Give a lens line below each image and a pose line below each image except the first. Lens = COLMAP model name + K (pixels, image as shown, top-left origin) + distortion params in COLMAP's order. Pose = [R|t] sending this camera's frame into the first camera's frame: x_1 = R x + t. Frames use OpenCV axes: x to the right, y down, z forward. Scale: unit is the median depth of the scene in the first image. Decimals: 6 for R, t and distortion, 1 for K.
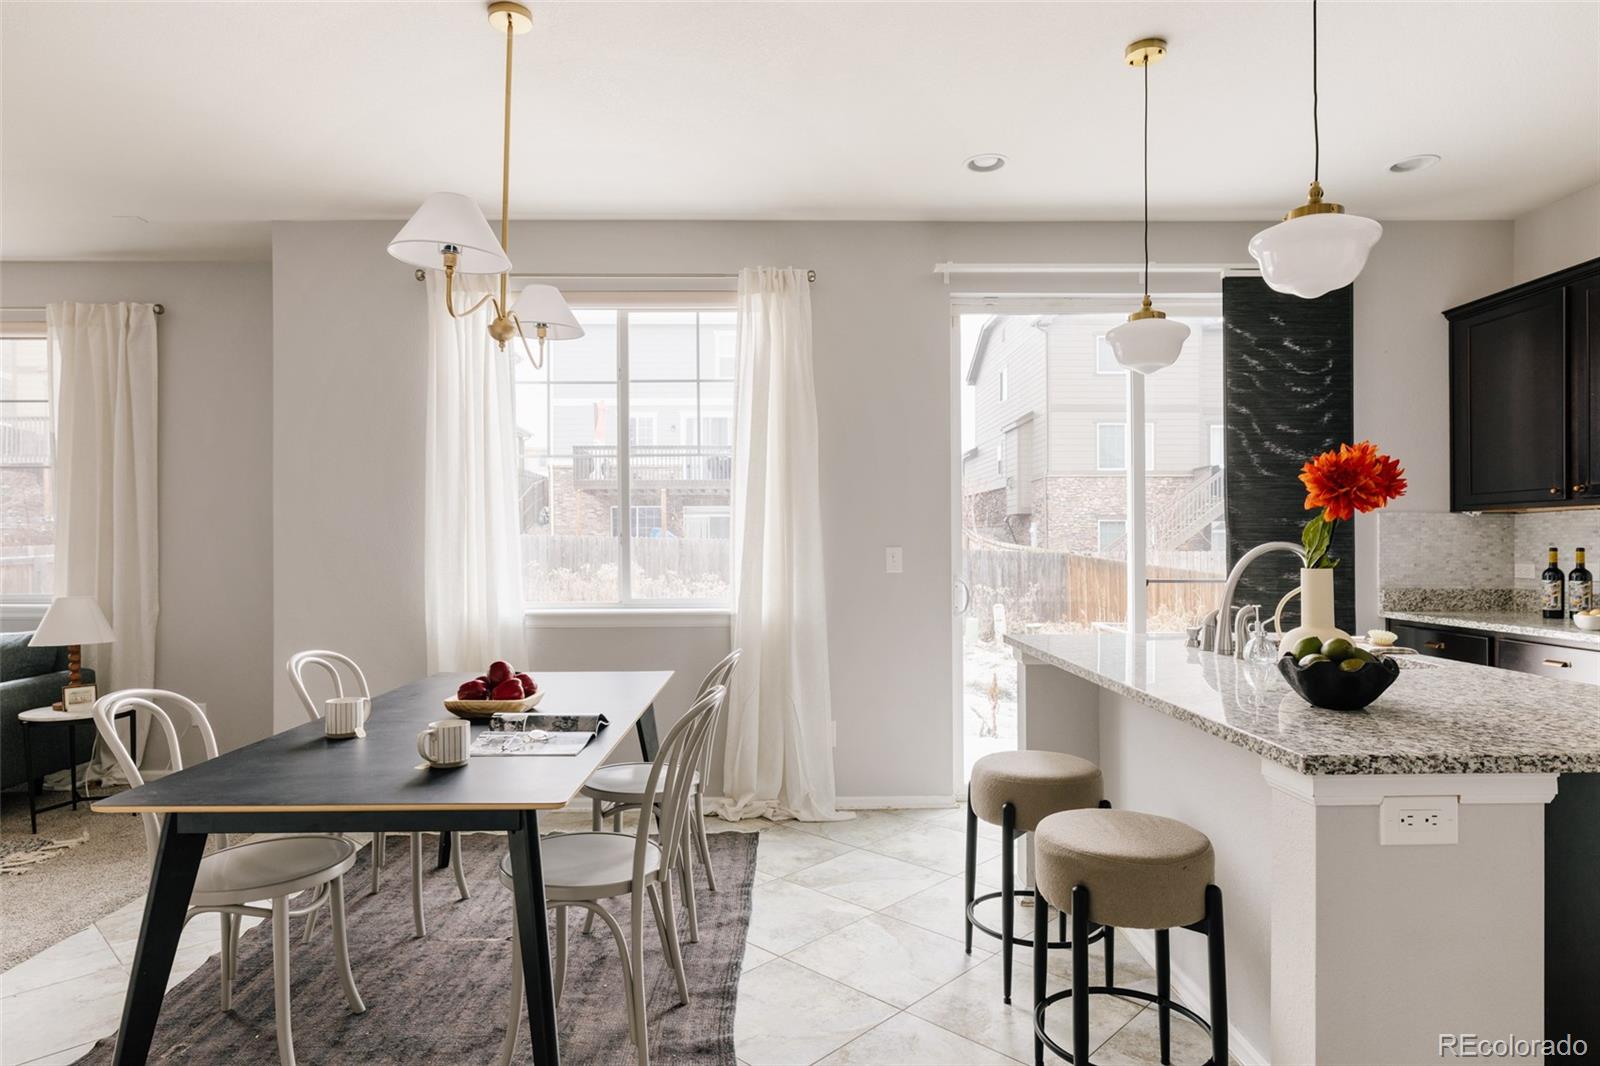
lens RADIAL K [[934.2, 0, 797.6], [0, 934.2, 538.8], [0, 0, 1]] dist [0.023746, 0.000774]
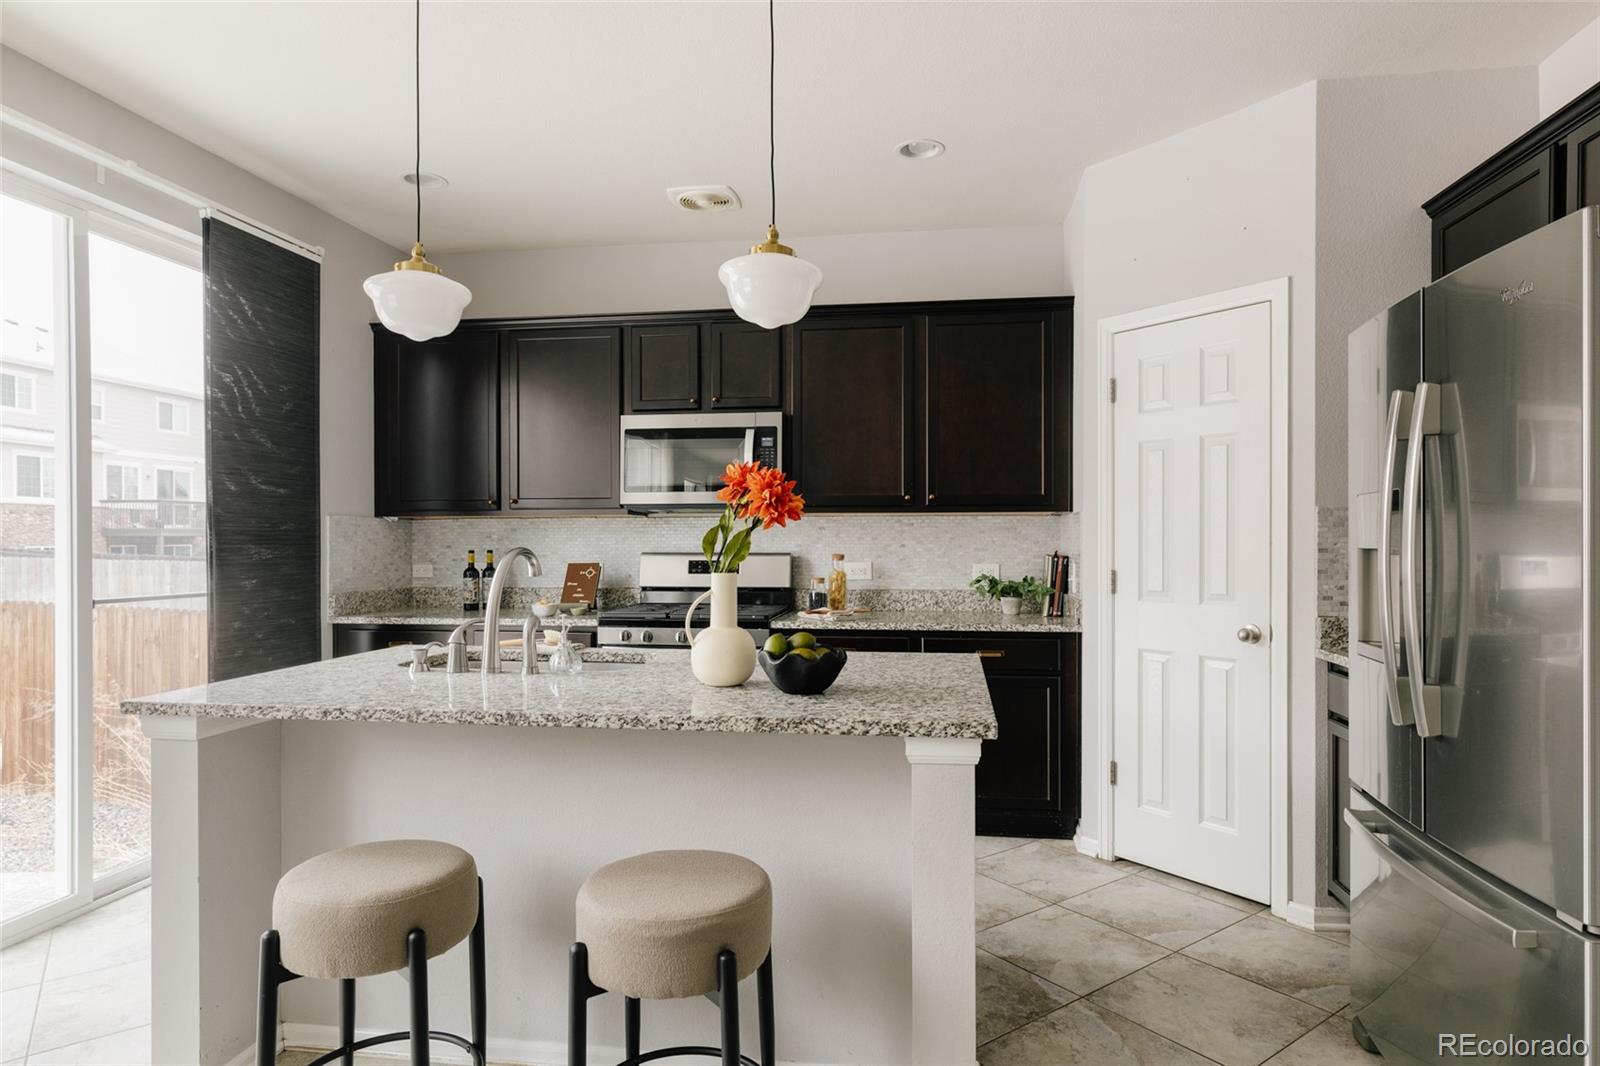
lens RADIAL K [[934.2, 0, 793.9], [0, 934.2, 535.6], [0, 0, 1]] dist [0.023746, 0.000774]
pose [[0.202883, 0.005966, 0.979185, -0.233844], [-0.003492, 0.999979, -0.005369, -0.003599], [-0.979197, -0.002331, 0.202900, 0.345335]]
